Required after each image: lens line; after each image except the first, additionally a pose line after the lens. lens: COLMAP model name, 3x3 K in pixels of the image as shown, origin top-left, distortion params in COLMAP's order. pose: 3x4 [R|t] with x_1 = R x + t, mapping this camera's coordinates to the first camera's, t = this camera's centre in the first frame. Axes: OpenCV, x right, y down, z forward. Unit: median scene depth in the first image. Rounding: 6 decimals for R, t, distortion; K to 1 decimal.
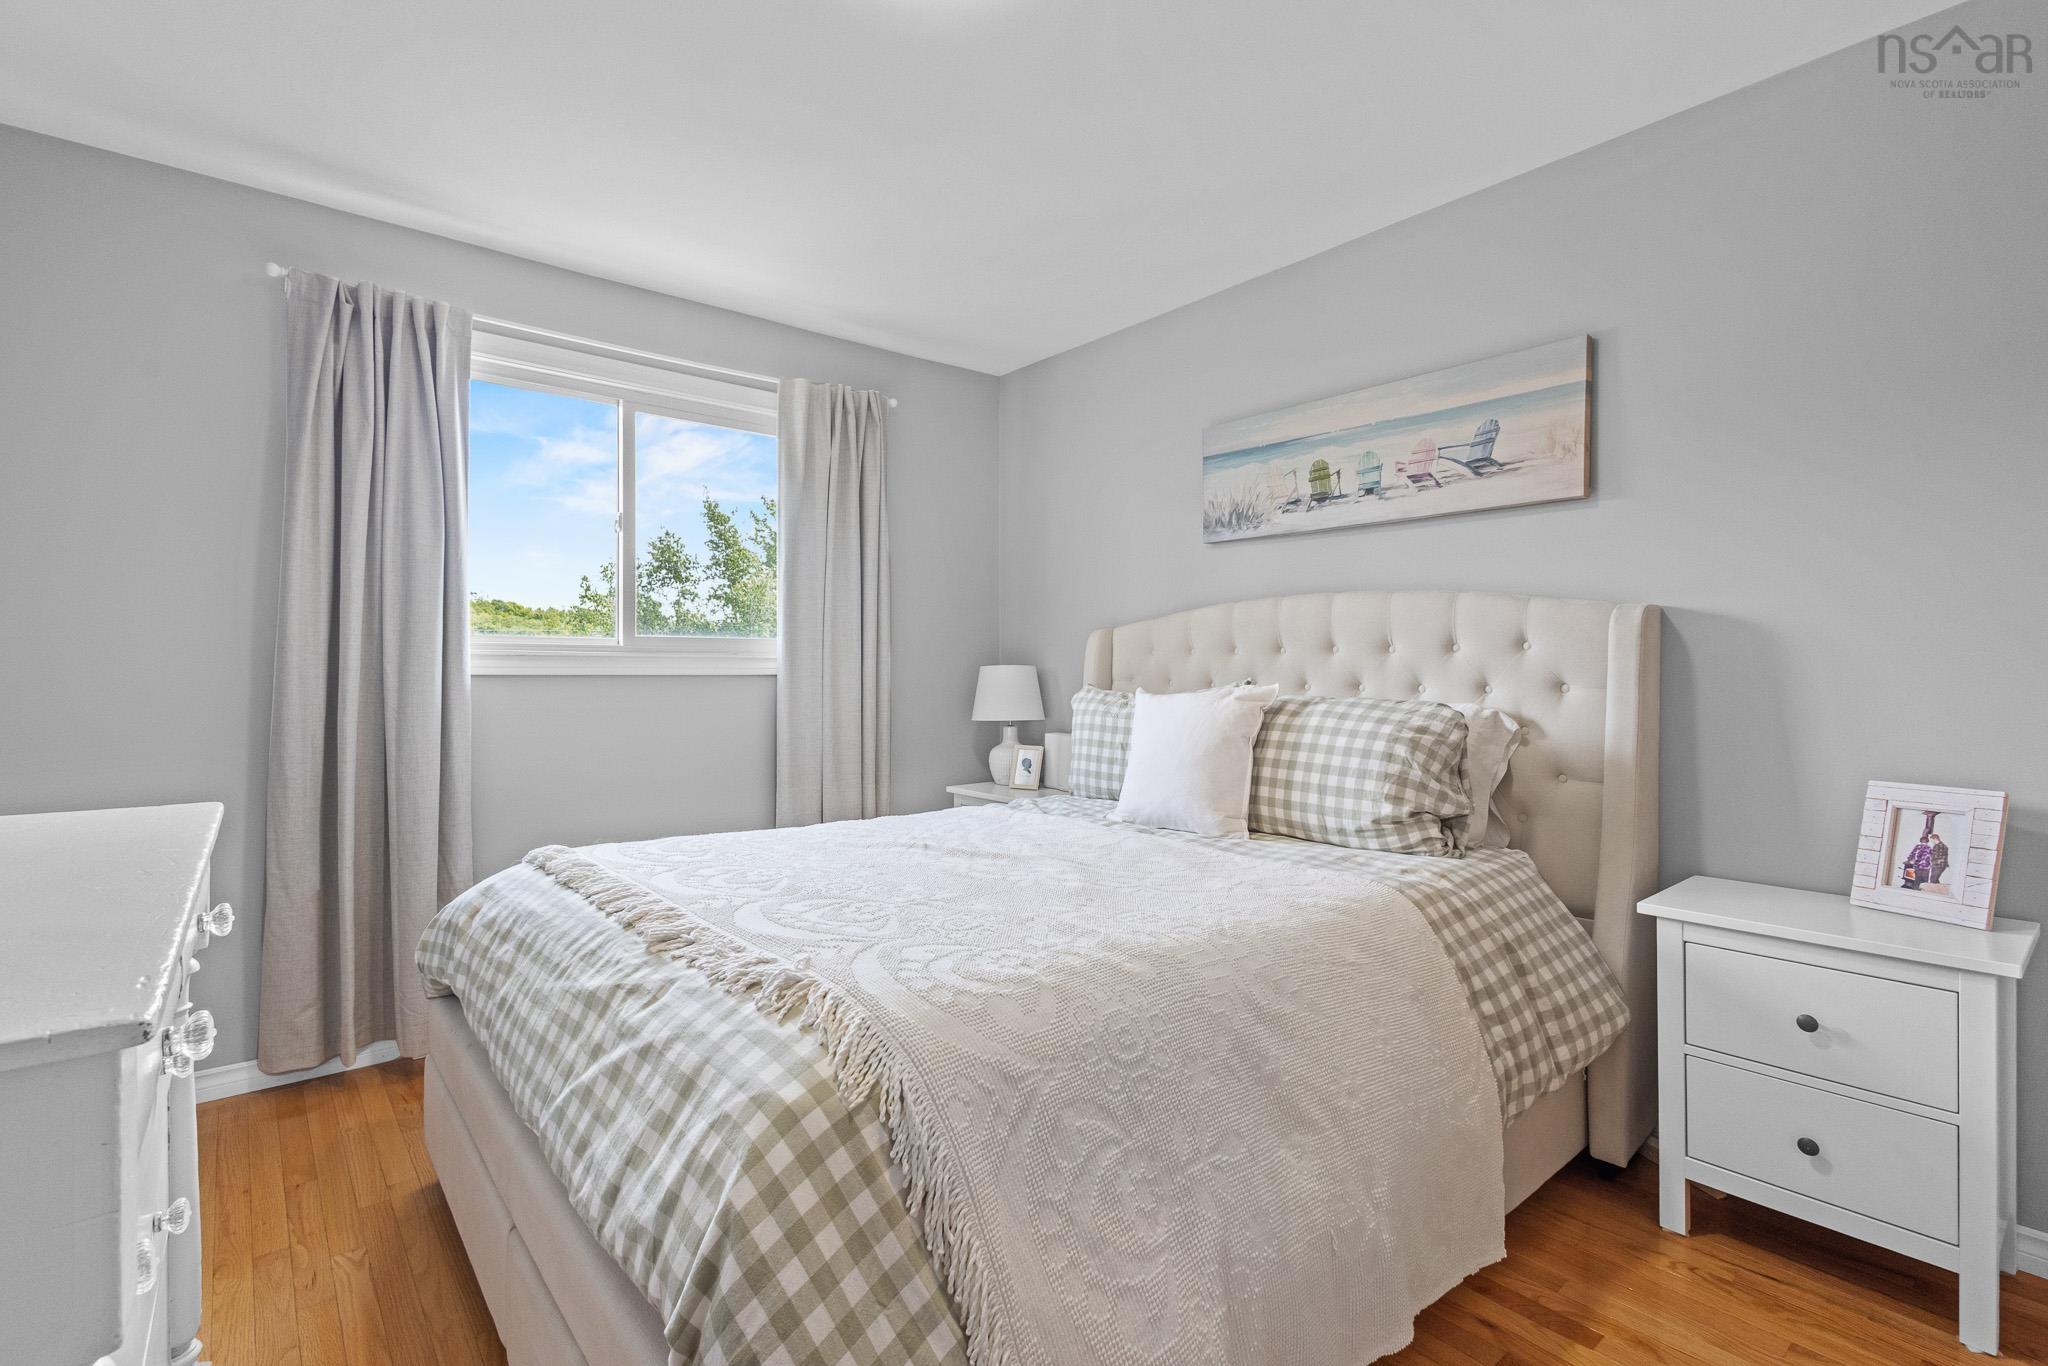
lens RADIAL K [[939.0, 0, 1026.4], [0, 939.0, 673.8], [0, 0, 1]] dist [0.005298, -0.001136]
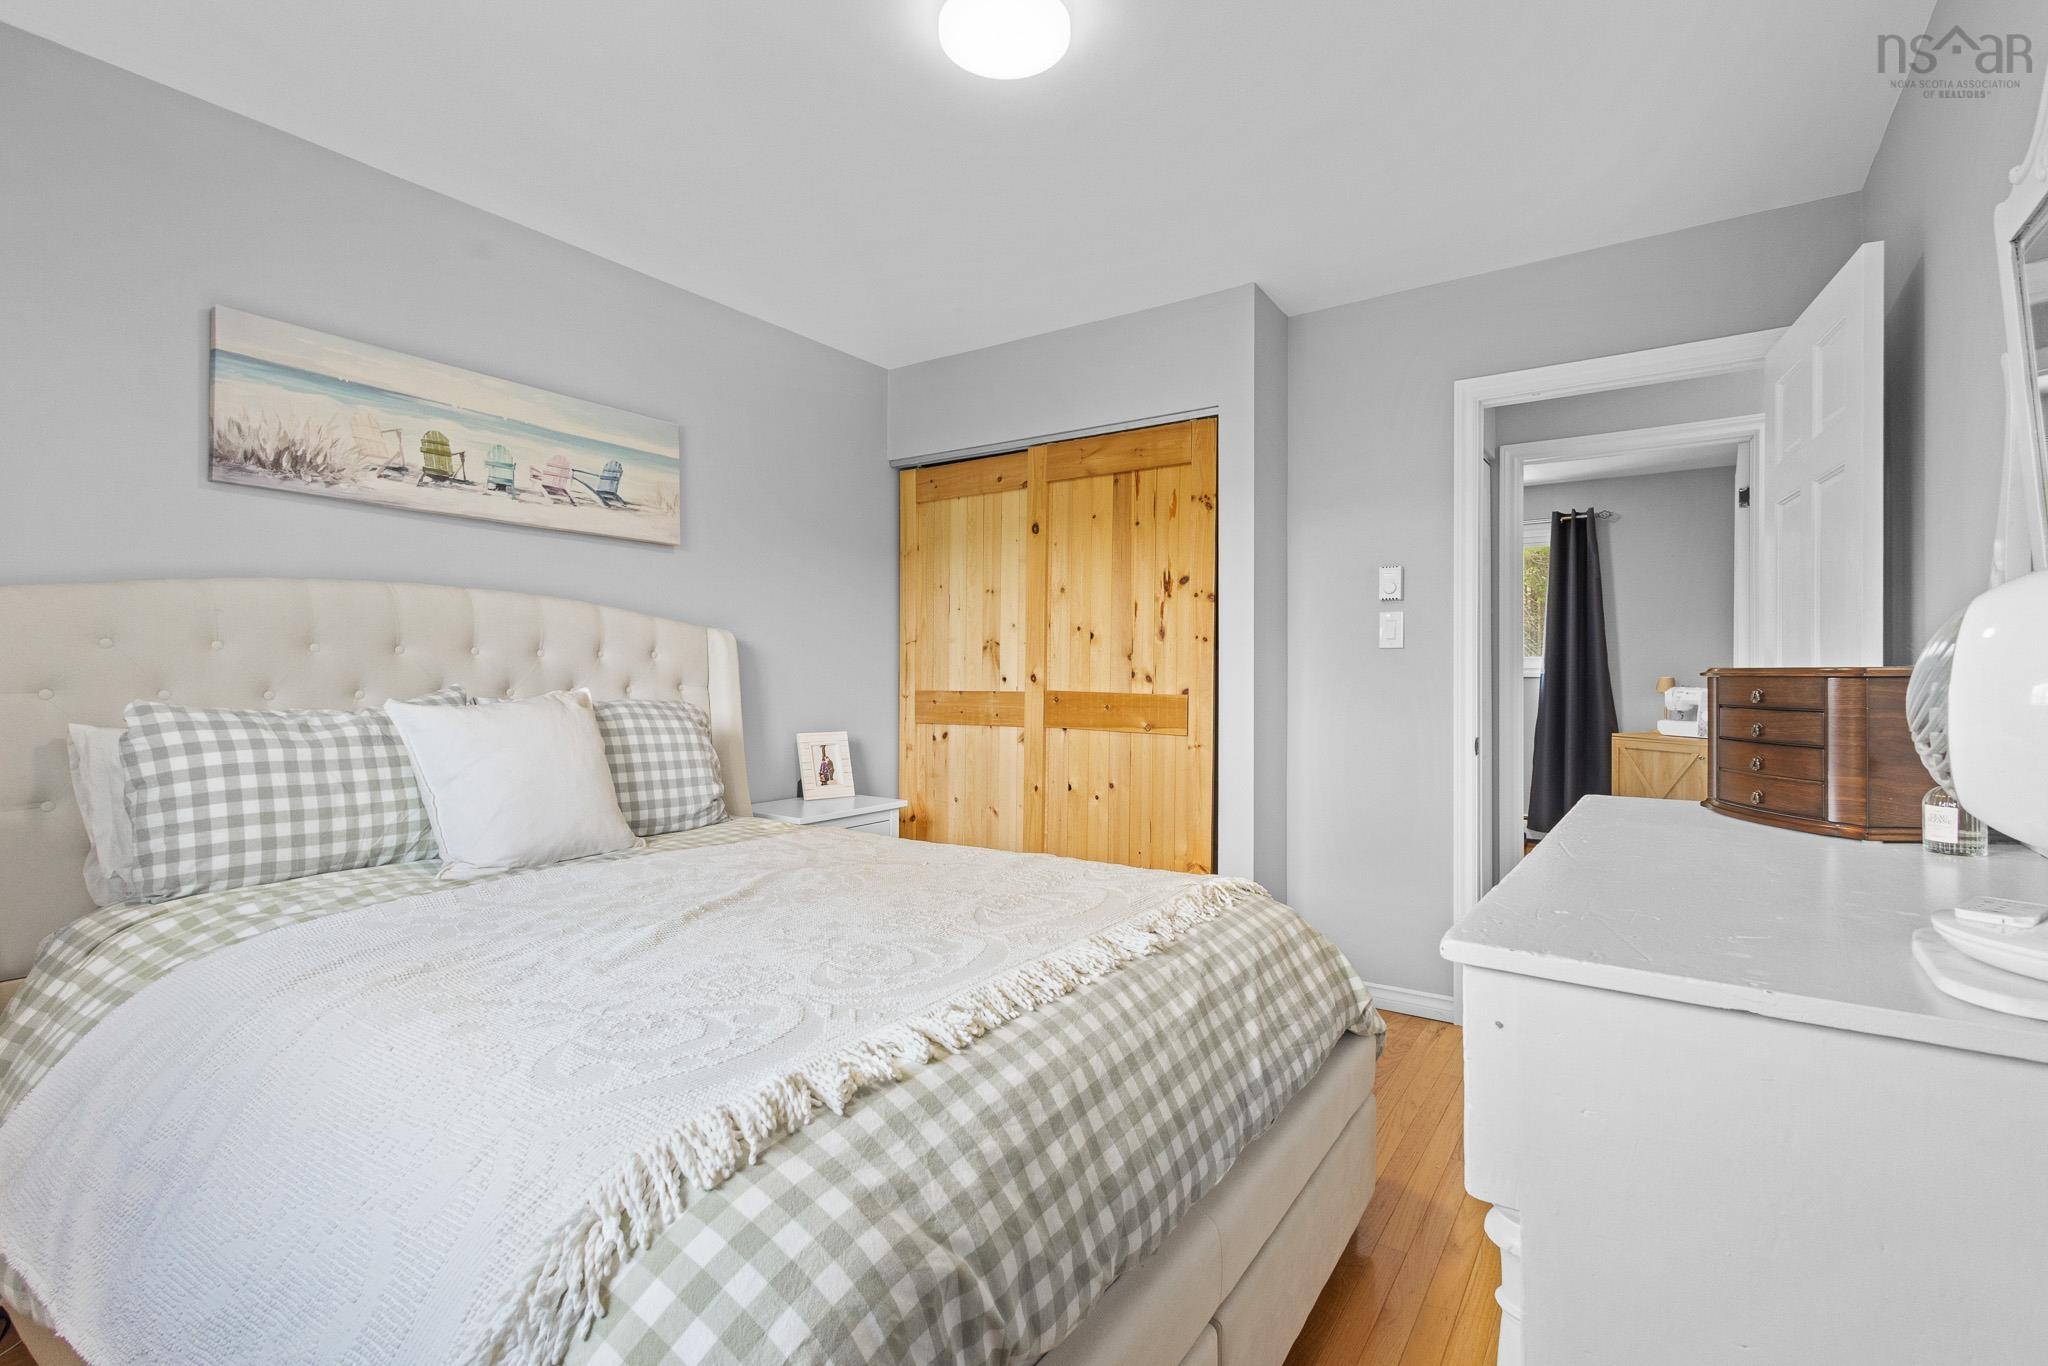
lens RADIAL K [[939.0, 0, 1020.7], [0, 939.0, 682.2], [0, 0, 1]] dist [0.005298, -0.001136]
pose [[-0.264366, -0.009621, 0.964374, -0.726357], [0.000960, 0.999947, 0.010239, -0.004879], [-0.964422, 0.003633, -0.264343, 0.768933]]
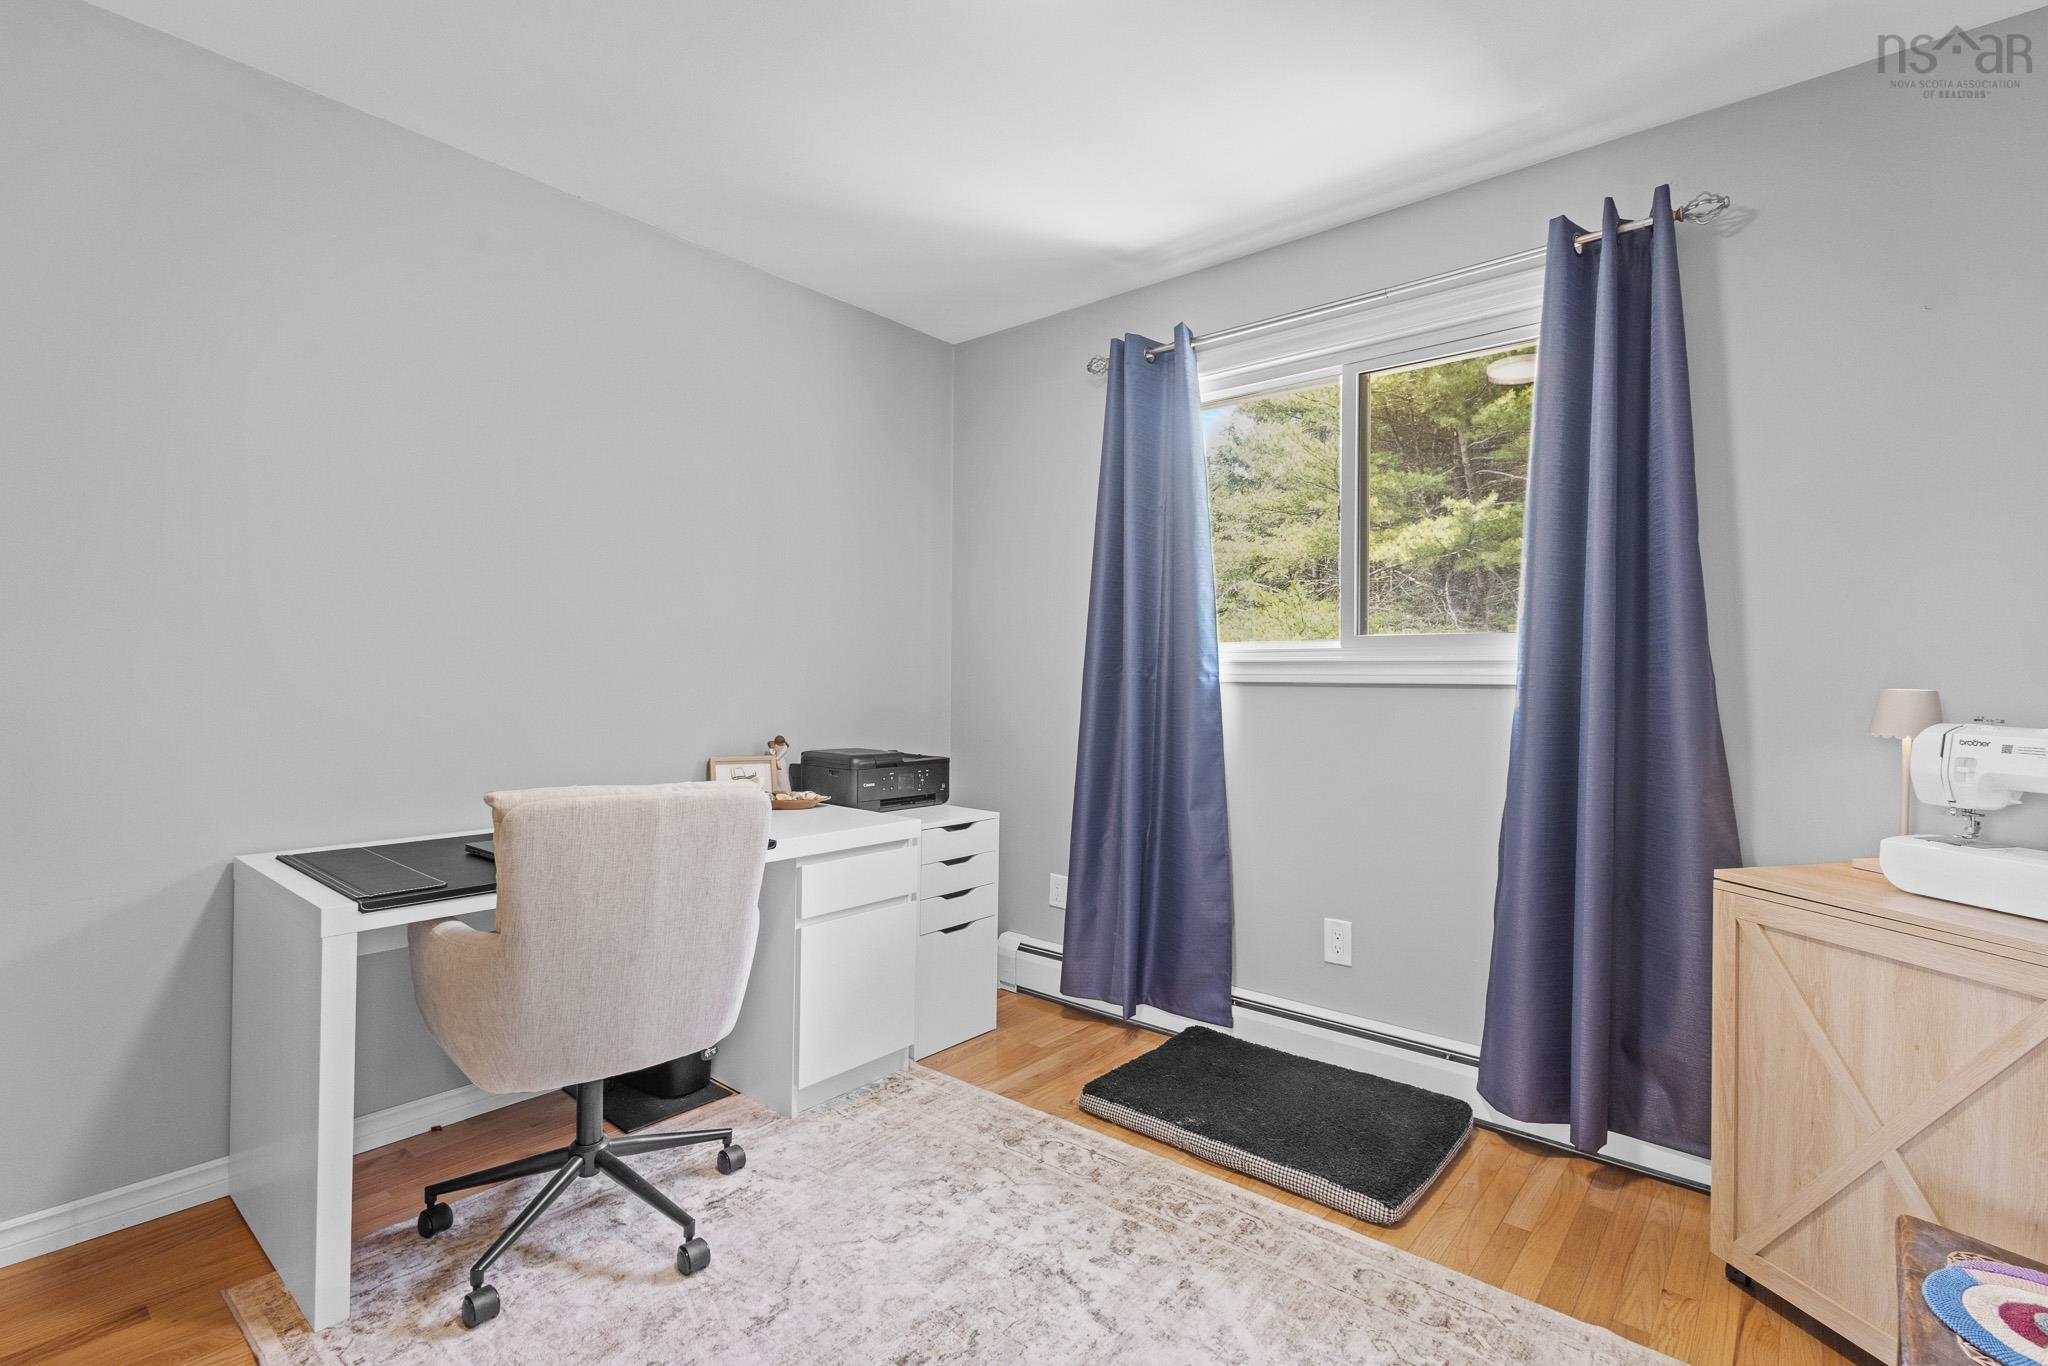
lens RADIAL K [[939.0, 0, 1030.0], [0, 939.0, 674.1], [0, 0, 1]] dist [0.005298, -0.001136]
pose [[-0.152220, -0.004752, 0.988335, -0.470104], [-0.004253, 0.999982, 0.004153, -0.004773], [-0.988338, -0.003571, -0.152237, 0.477130]]
